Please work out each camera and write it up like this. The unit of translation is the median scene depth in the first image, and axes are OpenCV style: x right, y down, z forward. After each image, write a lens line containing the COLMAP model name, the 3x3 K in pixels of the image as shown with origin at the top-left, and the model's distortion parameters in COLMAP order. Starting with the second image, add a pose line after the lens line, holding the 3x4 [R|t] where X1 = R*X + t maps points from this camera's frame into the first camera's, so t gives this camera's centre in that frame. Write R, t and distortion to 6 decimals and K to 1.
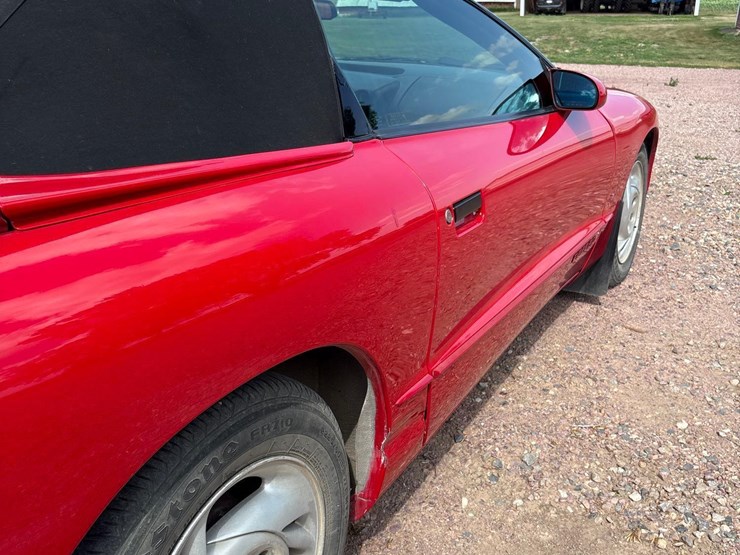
lens RADIAL K [[744.6, 0, 373.4], [0, 744.6, 275.0], [0, 0, 1]] dist [0.020723, 0.000000]
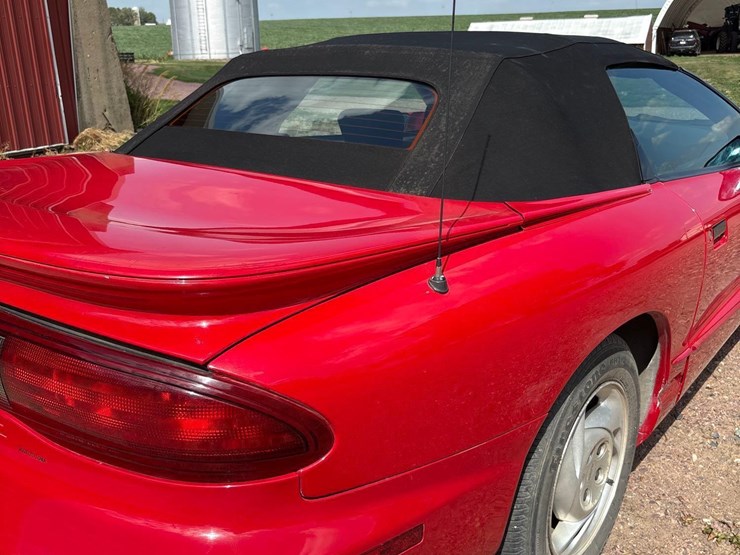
lens RADIAL K [[744.6, 0, 372.6], [0, 744.6, 285.2], [0, 0, 1]] dist [0.020723, 0.000000]
pose [[0.988202, 0.028541, -0.150472, -0.232085], [-0.034655, 0.998670, -0.038168, 0.067099], [0.149182, 0.042932, 0.987877, -0.371538]]
